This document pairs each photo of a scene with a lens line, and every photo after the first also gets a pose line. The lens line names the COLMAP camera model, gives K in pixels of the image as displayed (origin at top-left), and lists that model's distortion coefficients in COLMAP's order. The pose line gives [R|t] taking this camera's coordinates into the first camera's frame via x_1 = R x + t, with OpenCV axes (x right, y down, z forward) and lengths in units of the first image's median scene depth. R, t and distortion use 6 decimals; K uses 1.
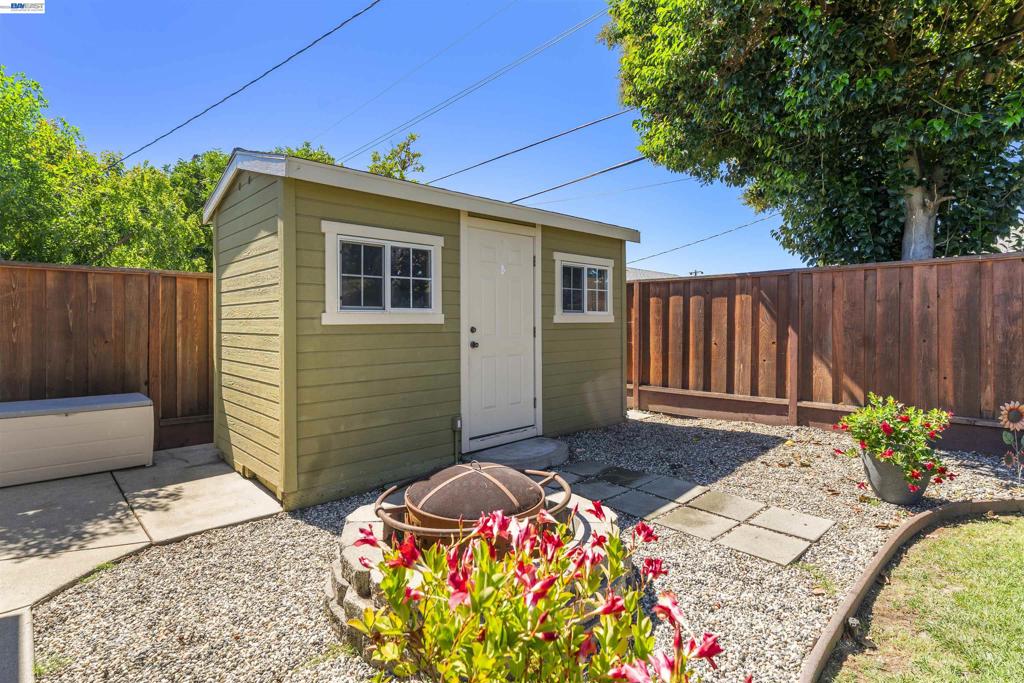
lens RADIAL K [[502.7, 0, 511.6], [0, 502.7, 339.6], [0, 0, 1]] dist [-0.002215, -0.000160]
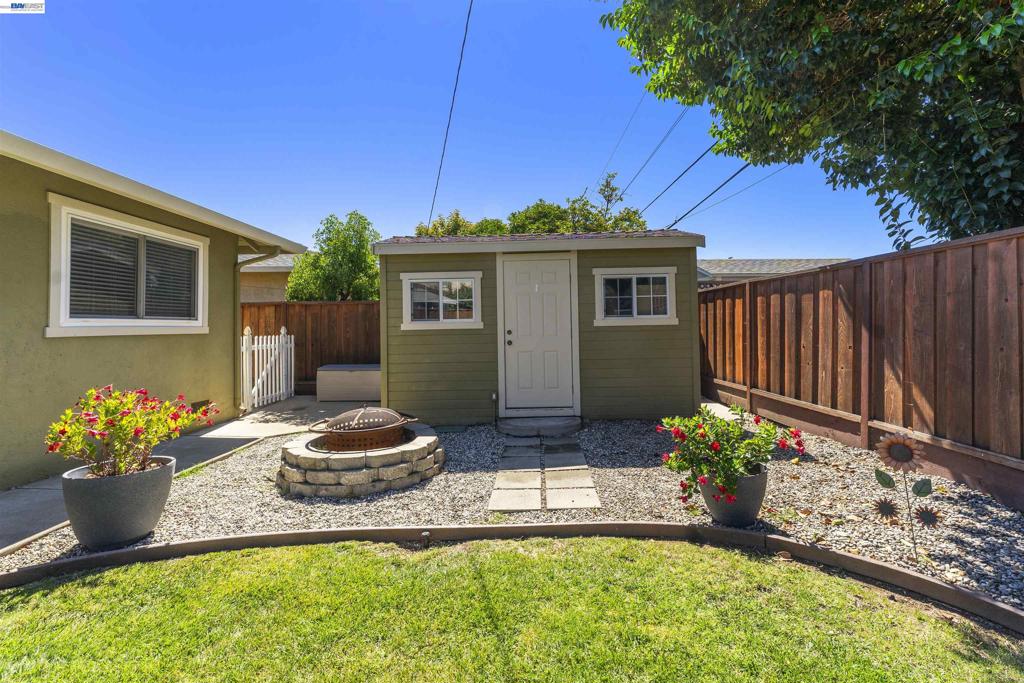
lens RADIAL K [[442.6, 0, 512.2], [0, 442.6, 324.4], [0, 0, 1]] dist [0.000409, -0.000171]
pose [[0.720748, -0.010146, -0.693123, 0.666375], [-0.007666, 0.999715, -0.022605, -0.011181], [0.693155, 0.021606, 0.720465, 0.080637]]
